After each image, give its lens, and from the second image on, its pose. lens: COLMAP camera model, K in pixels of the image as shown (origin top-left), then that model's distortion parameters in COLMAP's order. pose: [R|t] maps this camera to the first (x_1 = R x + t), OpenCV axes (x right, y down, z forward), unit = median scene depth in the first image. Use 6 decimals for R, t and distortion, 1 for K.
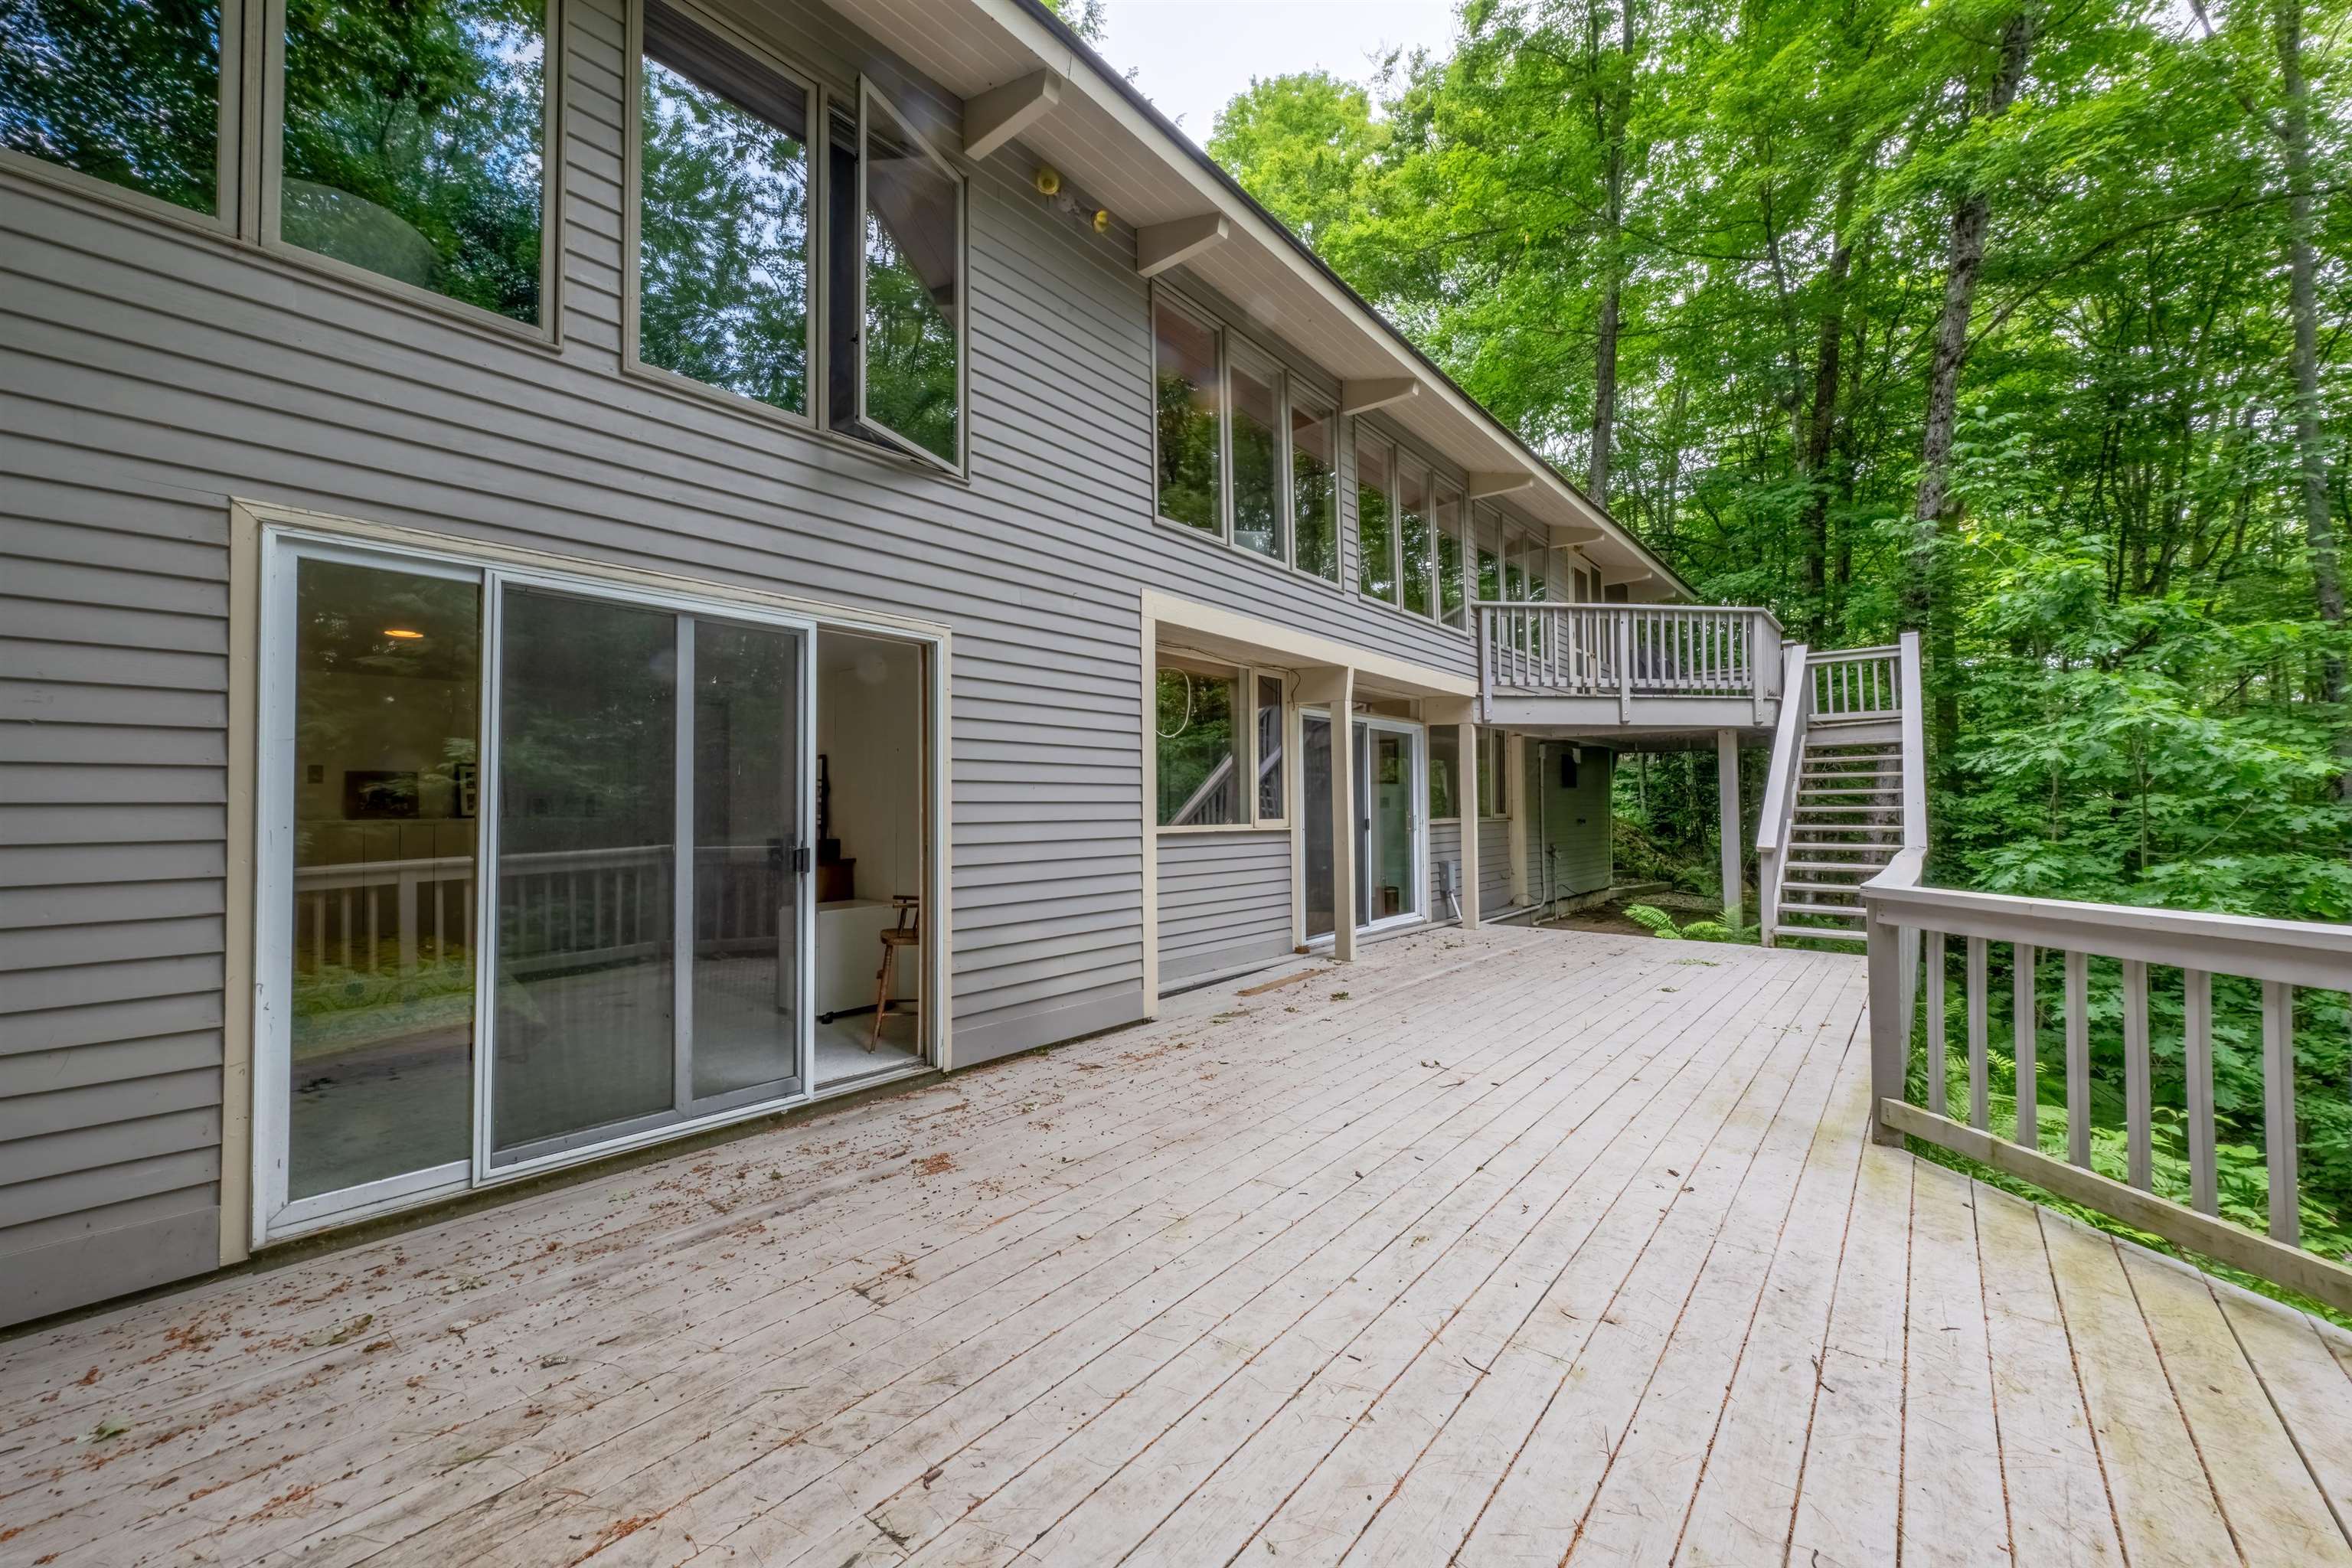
lens RADIAL K [[937.6, 0, 1178.7], [0, 937.6, 788.4], [0, 0, 1]] dist [-0.001362, 0.000585]
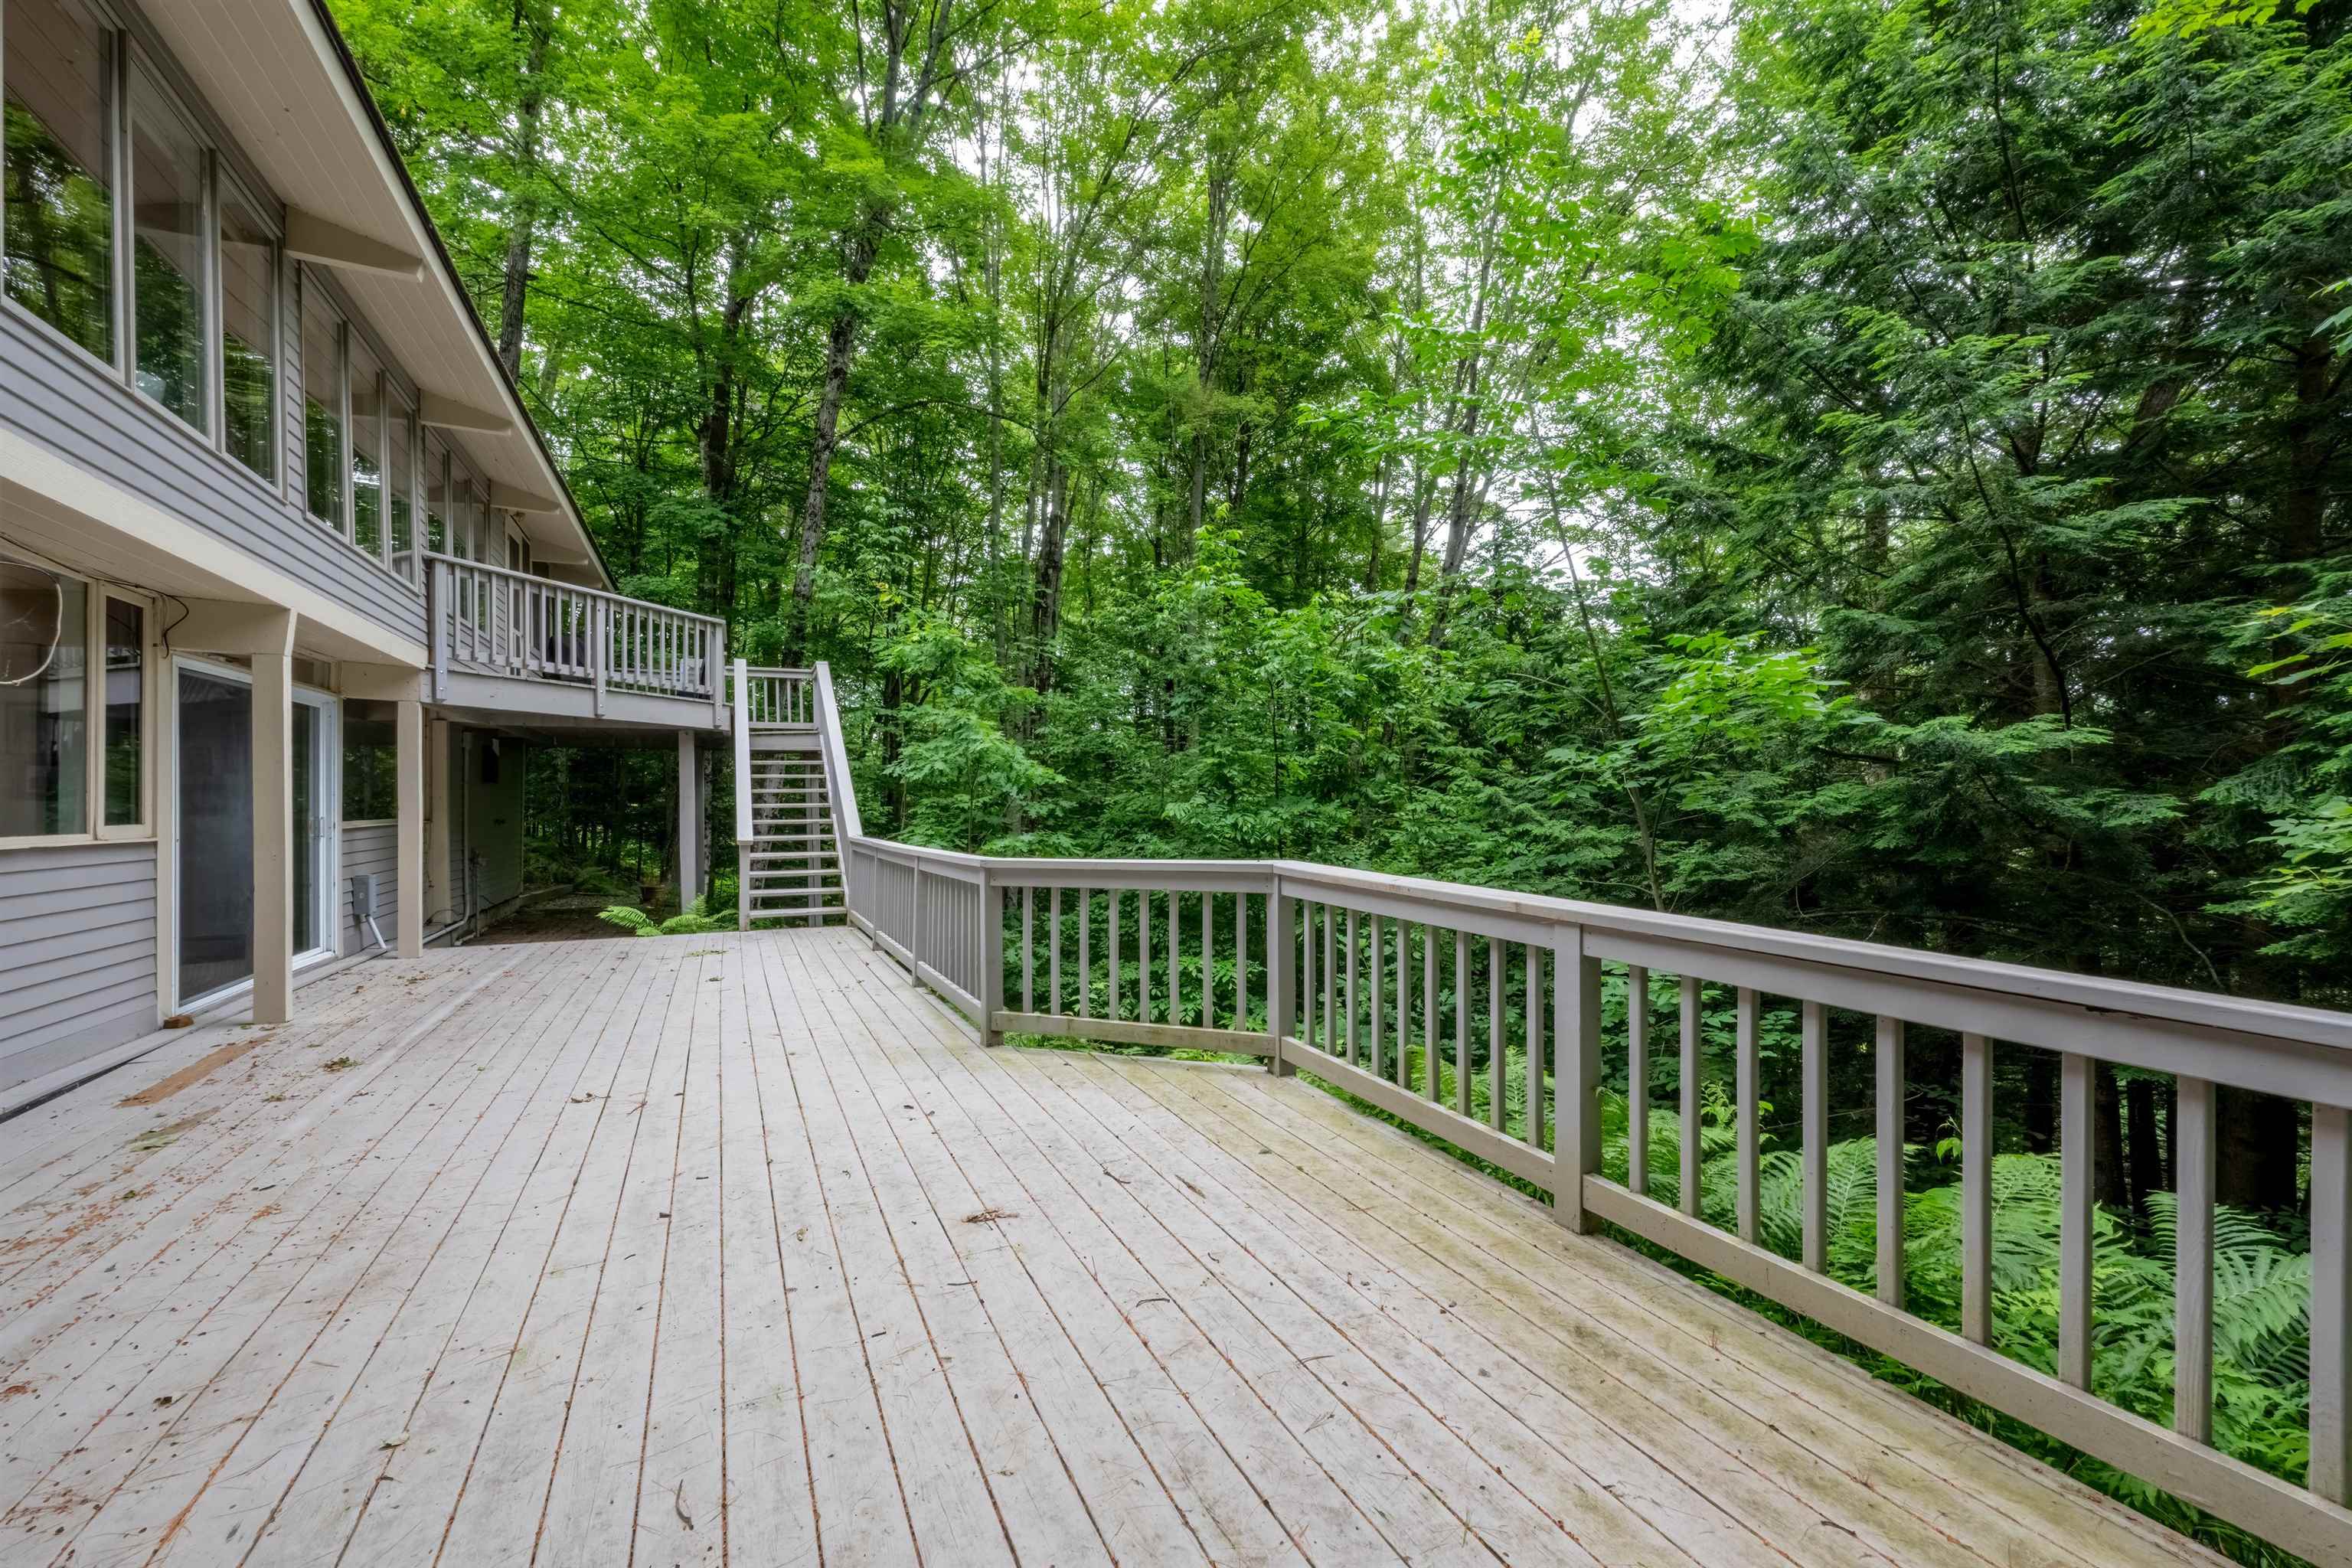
lens RADIAL K [[937.6, 0, 1189.0], [0, 937.6, 796.1], [0, 0, 1]] dist [-0.001362, 0.000585]
pose [[0.410824, 0.004192, 0.911705, -0.181194], [-0.013093, 0.999913, 0.001302, 0.002802], [-0.911621, -0.012472, 0.410843, 0.080240]]
